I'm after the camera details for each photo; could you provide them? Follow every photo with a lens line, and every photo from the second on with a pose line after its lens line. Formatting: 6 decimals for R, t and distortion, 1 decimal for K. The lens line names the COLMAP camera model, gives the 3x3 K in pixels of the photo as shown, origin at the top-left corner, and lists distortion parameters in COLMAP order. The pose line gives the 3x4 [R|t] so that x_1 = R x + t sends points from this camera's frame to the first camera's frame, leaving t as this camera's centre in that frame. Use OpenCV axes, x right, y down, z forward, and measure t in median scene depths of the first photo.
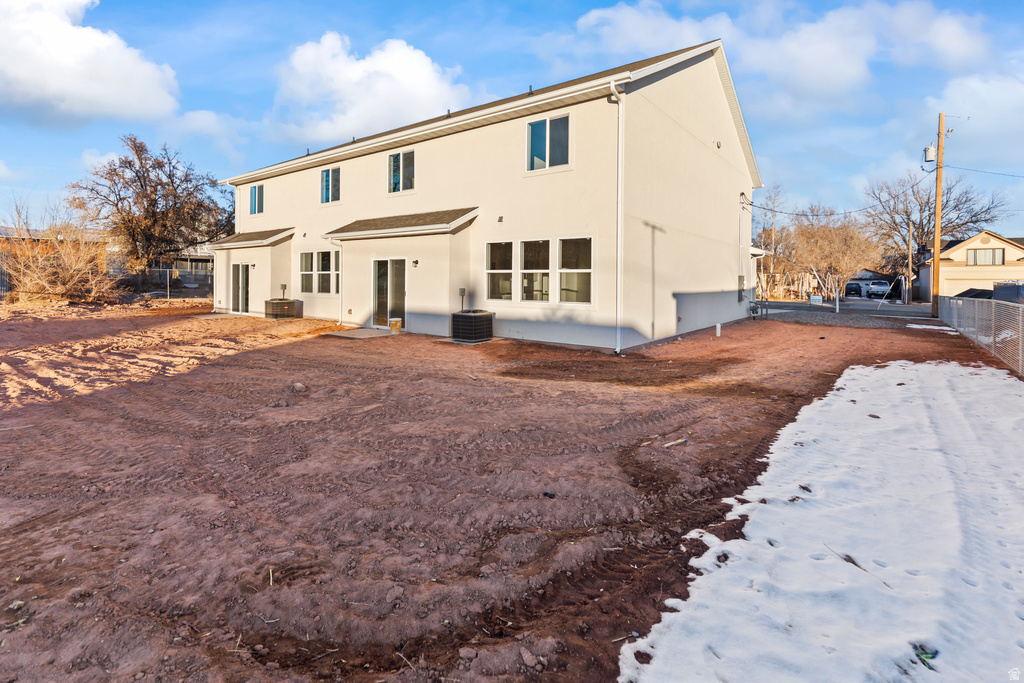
lens RADIAL K [[472.9, 0, 534.2], [0, 472.9, 280.2], [0, 0, 1]] dist [-0.000620, -0.000492]
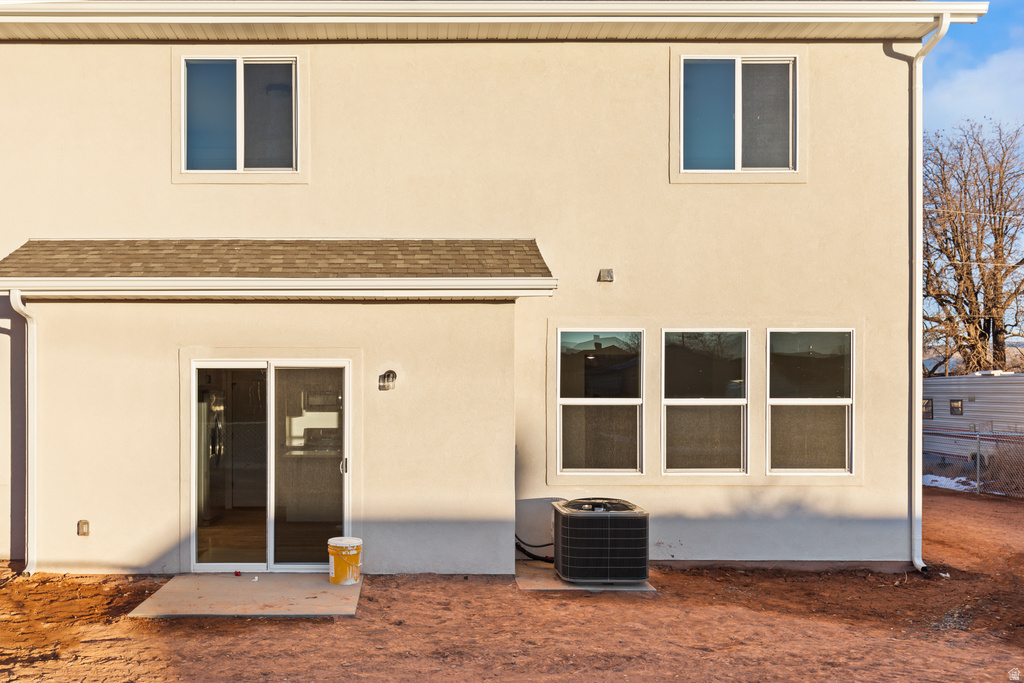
lens RADIAL K [[896.1, 0, 505.3], [0, 896.1, 424.0], [0, 0, 1]] dist [-0.014820, -0.008766]
pose [[0.814000, -0.008179, 0.580807, -0.623229], [0.008455, 0.999962, 0.002231, -0.002569], [-0.580803, 0.003095, 0.814038, 0.436590]]
